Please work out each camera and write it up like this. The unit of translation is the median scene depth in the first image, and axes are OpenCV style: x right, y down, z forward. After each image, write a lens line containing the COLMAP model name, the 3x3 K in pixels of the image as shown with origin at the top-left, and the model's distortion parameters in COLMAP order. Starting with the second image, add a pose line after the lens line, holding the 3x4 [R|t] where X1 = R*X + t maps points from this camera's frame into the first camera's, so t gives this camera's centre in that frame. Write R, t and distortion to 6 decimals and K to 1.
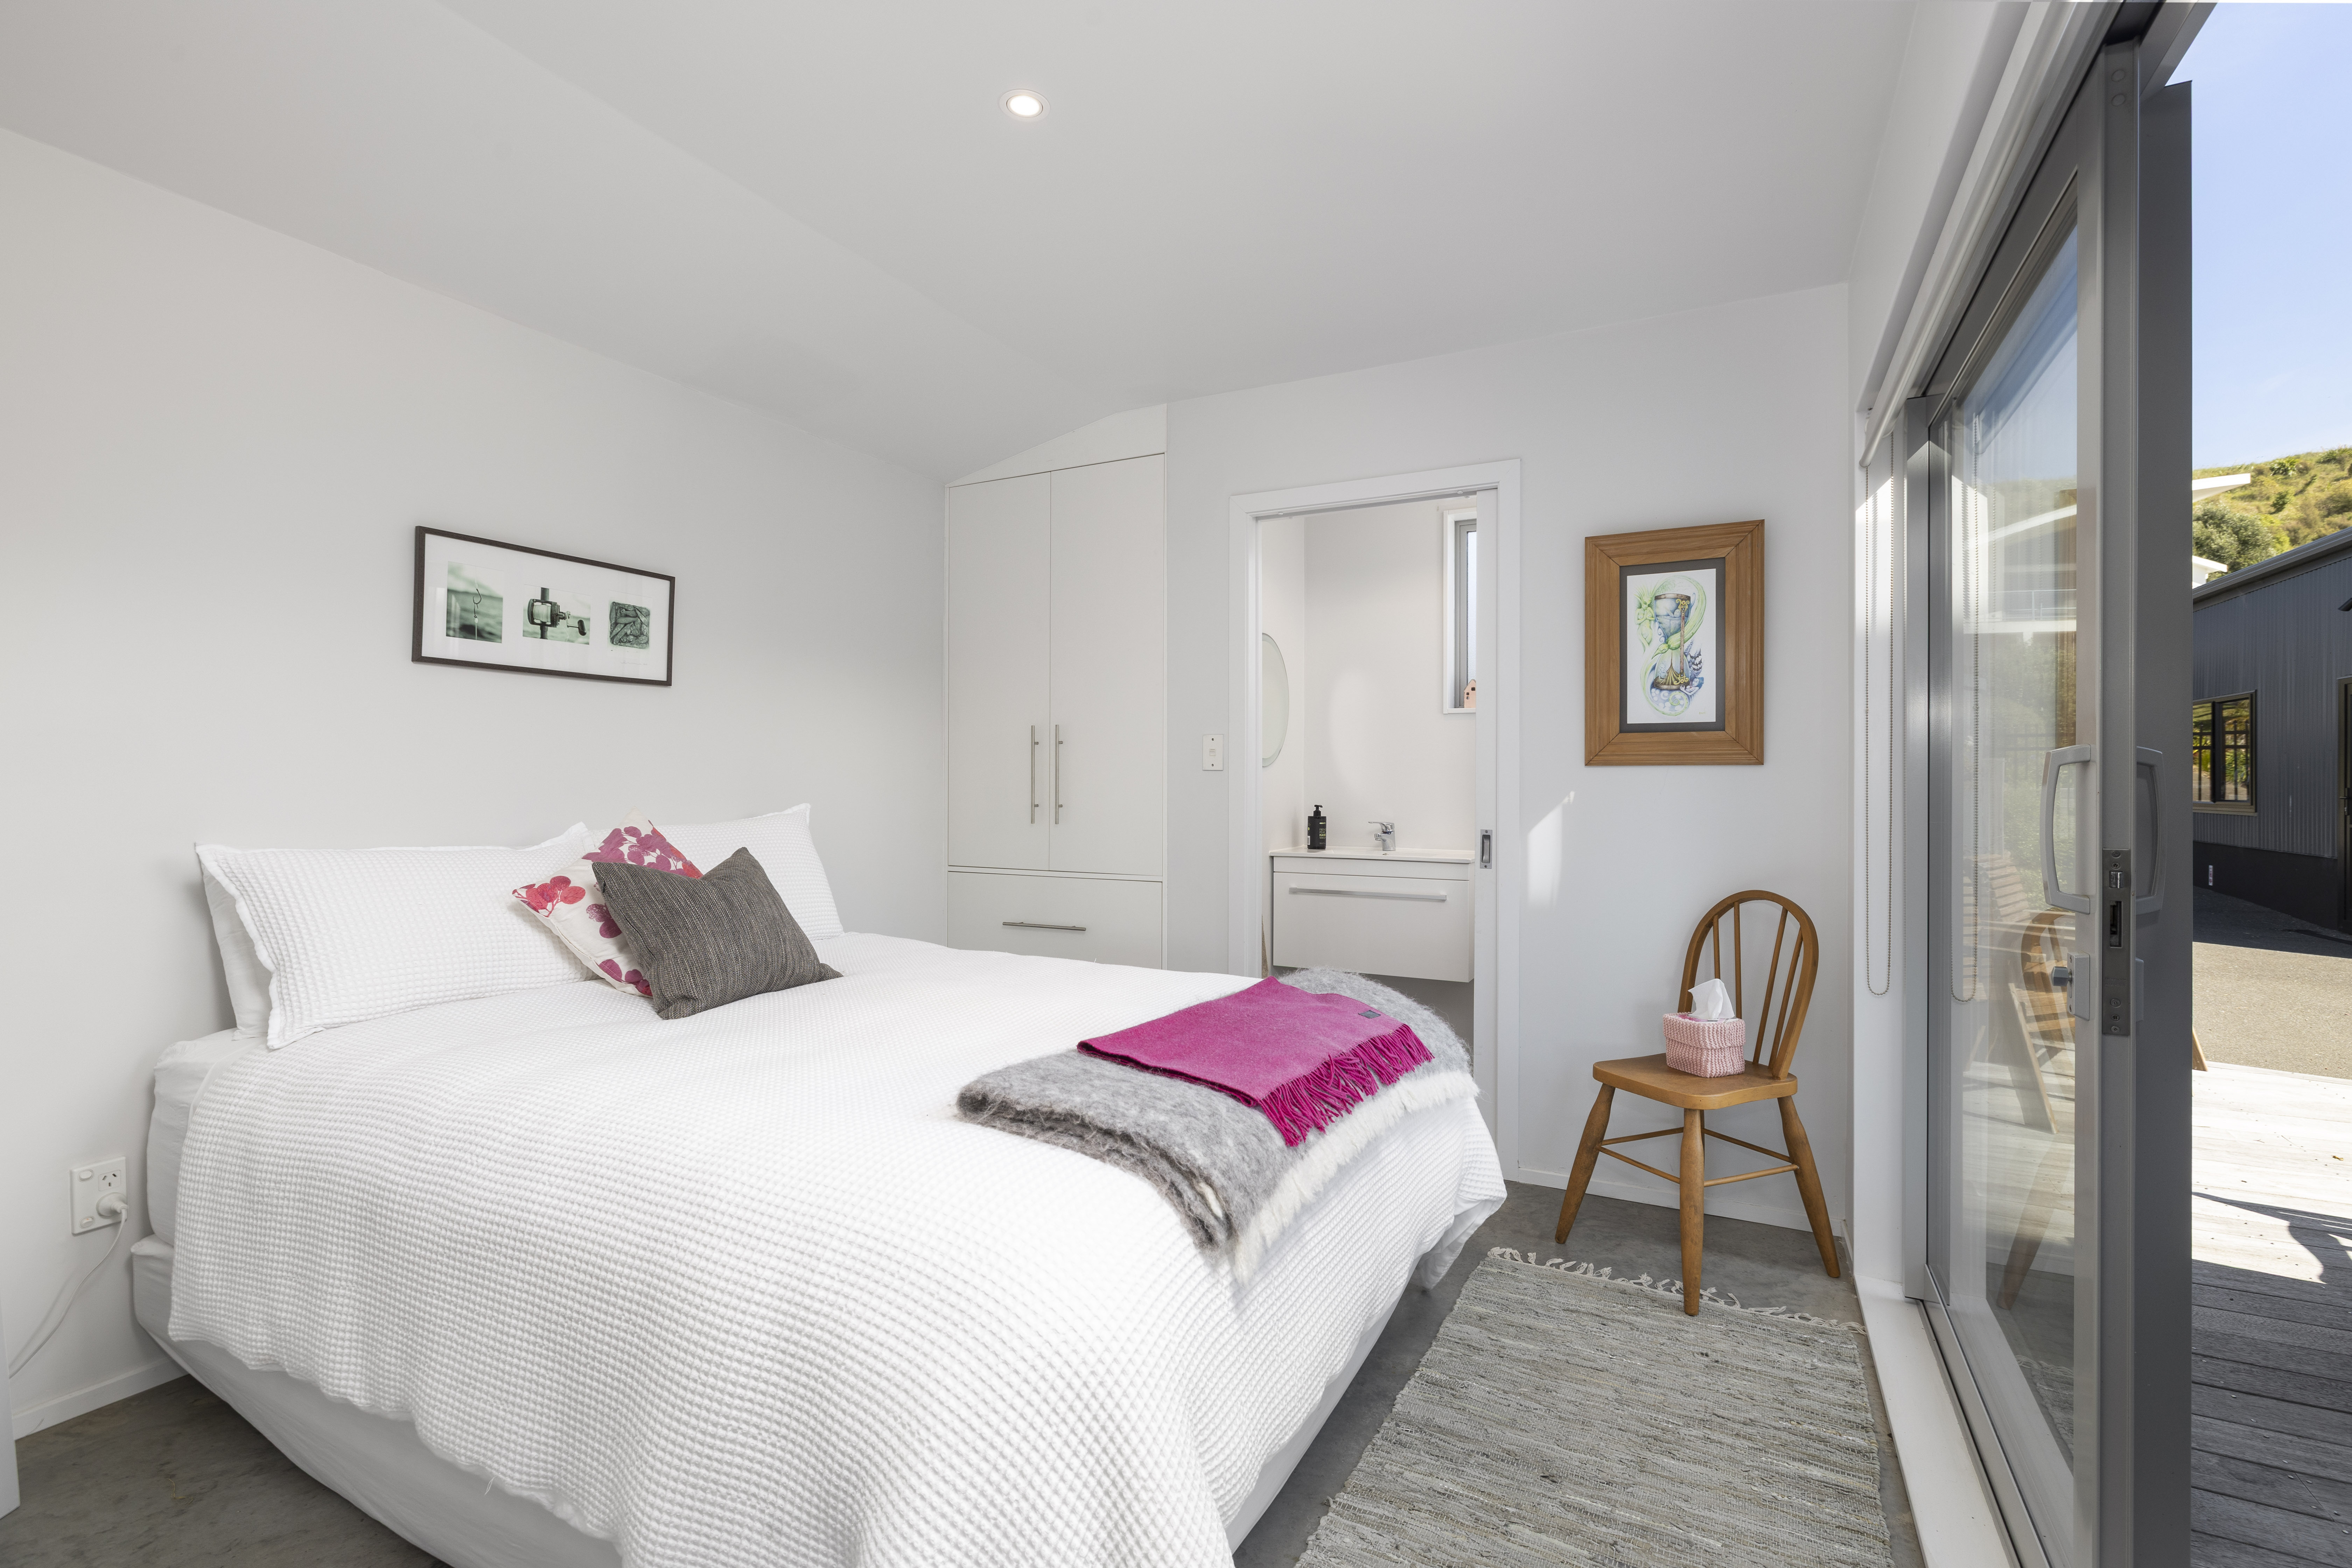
lens RADIAL K [[1059.3, 0, 1172.3], [0, 1059.3, 771.7], [0, 0, 1]] dist [-0.000868, -0.000054]
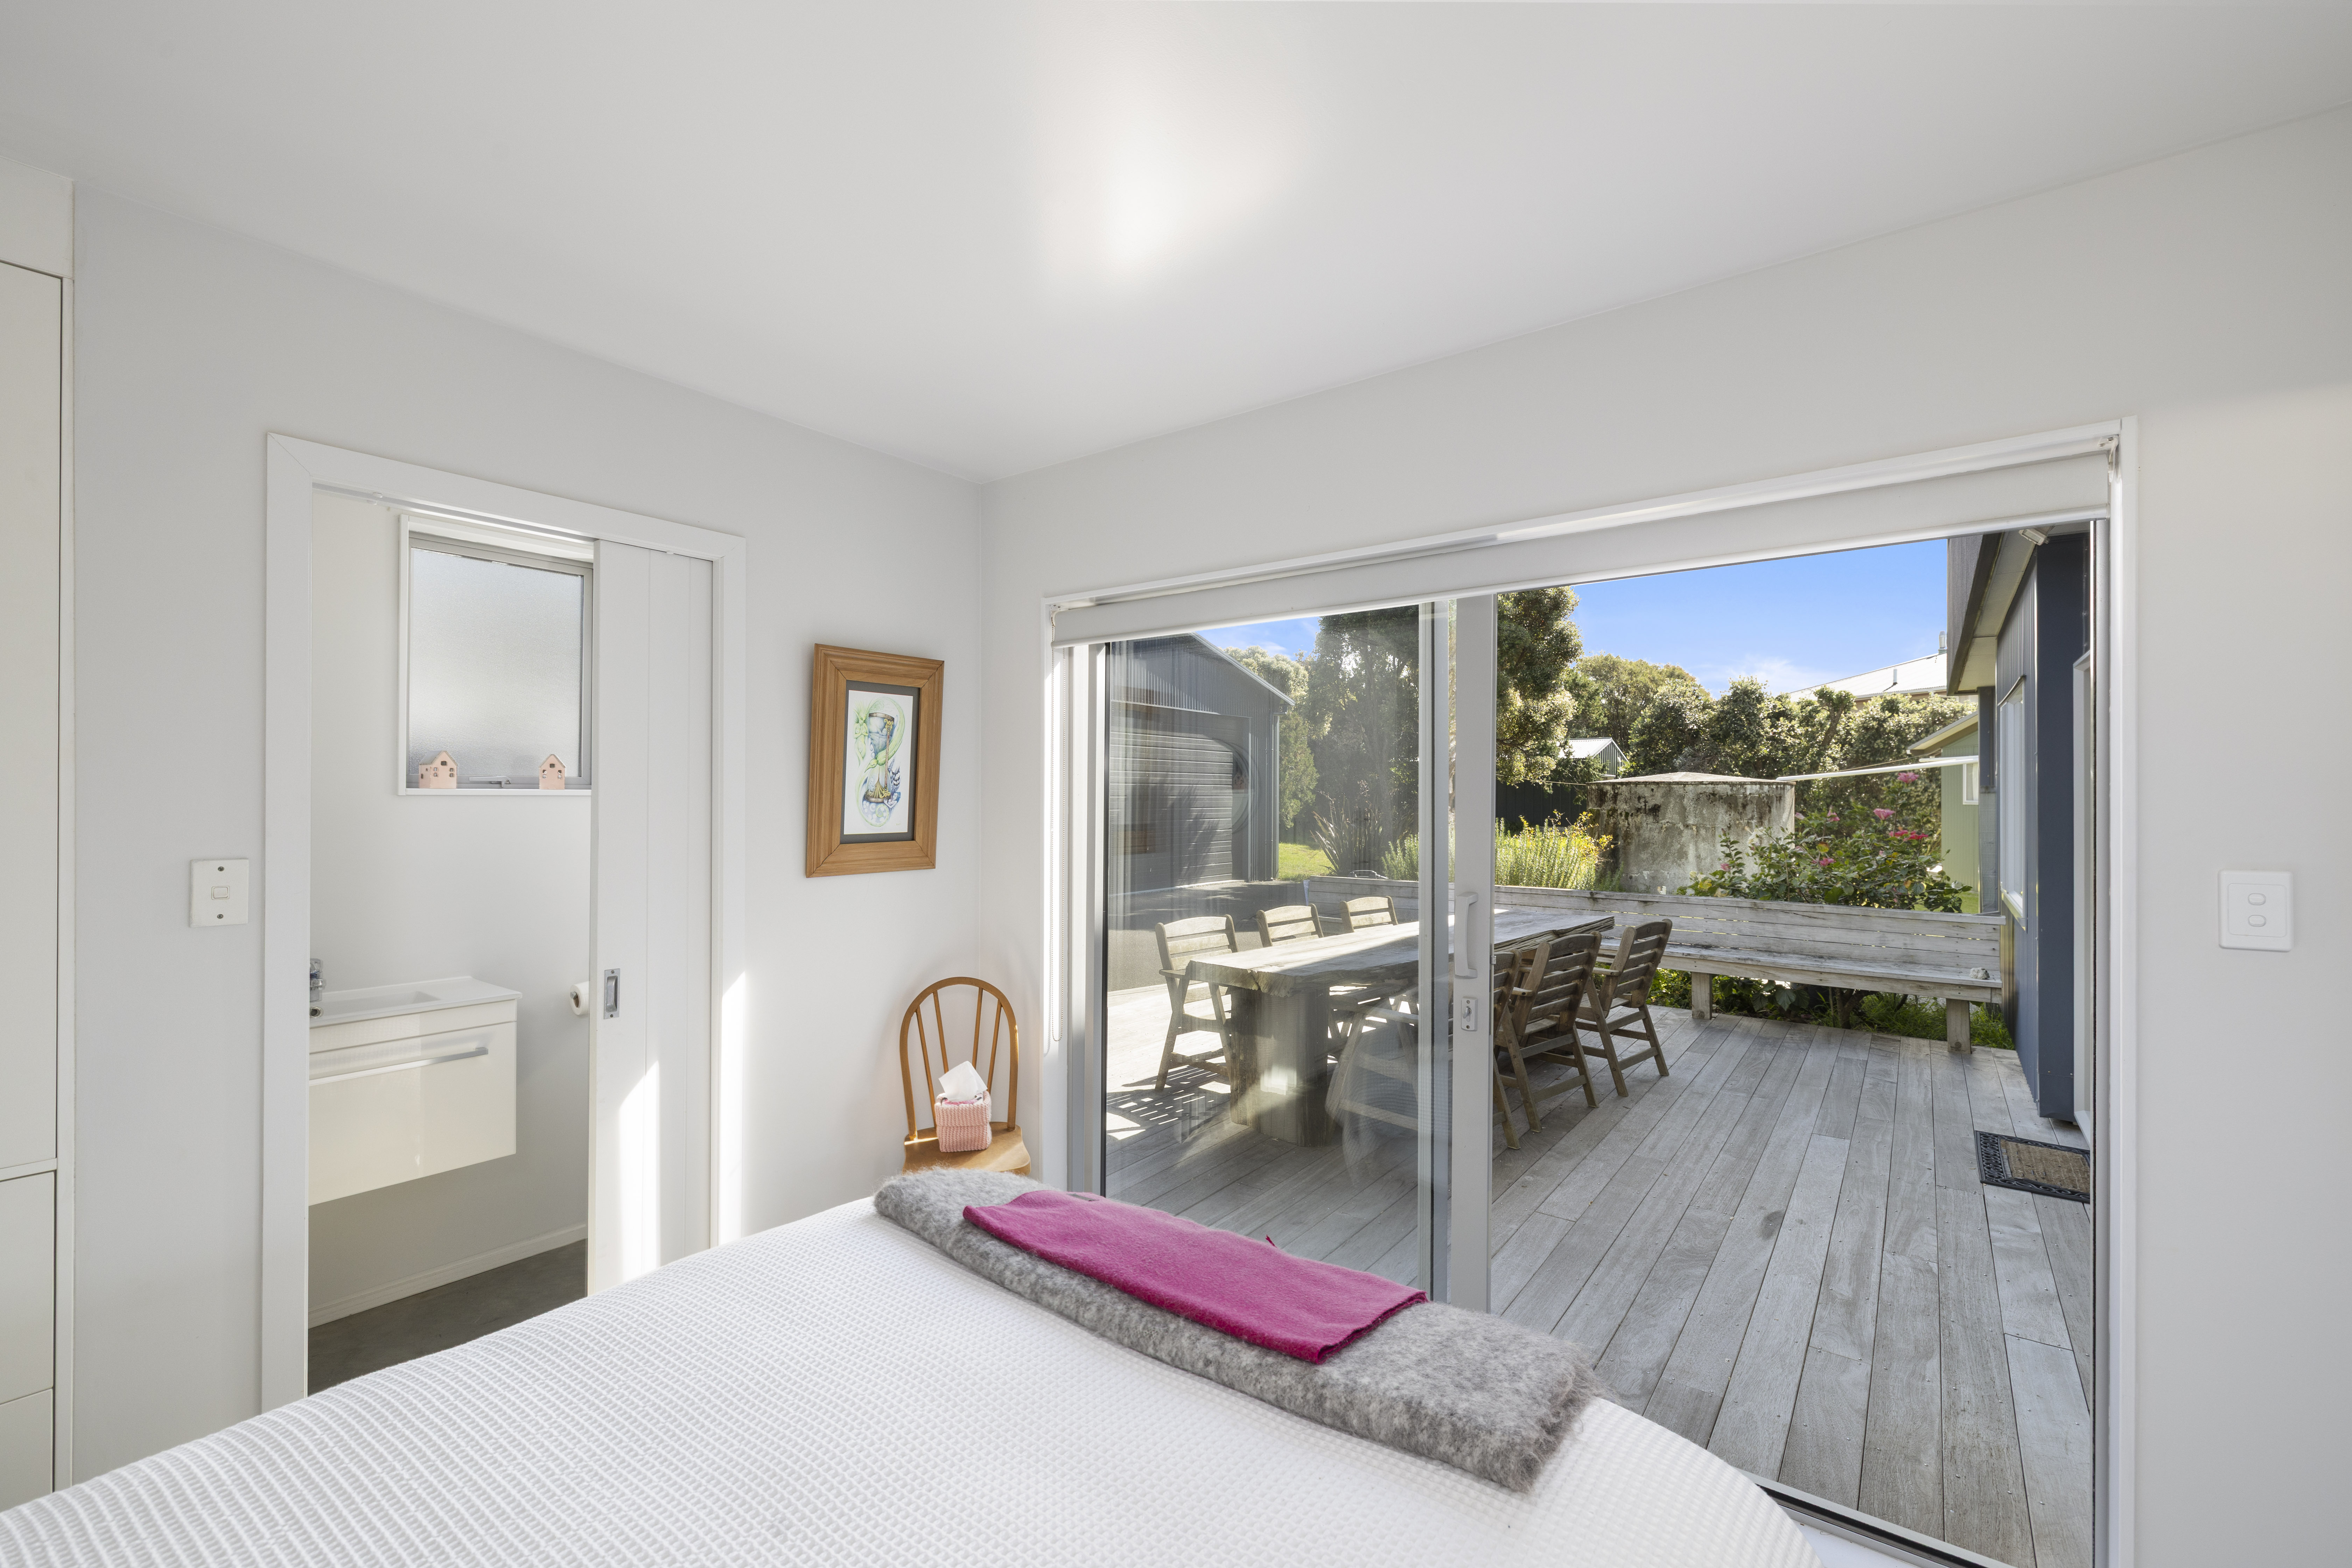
lens RADIAL K [[1010.7, 0, 1179.9], [0, 1010.7, 790.1], [0, 0, 1]] dist [0.004731, 0.000329]
pose [[0.143848, -0.005834, 0.989583, -0.497437], [-0.009315, 0.999930, 0.007249, -0.100319], [-0.989556, -0.010260, 0.143784, 0.551732]]
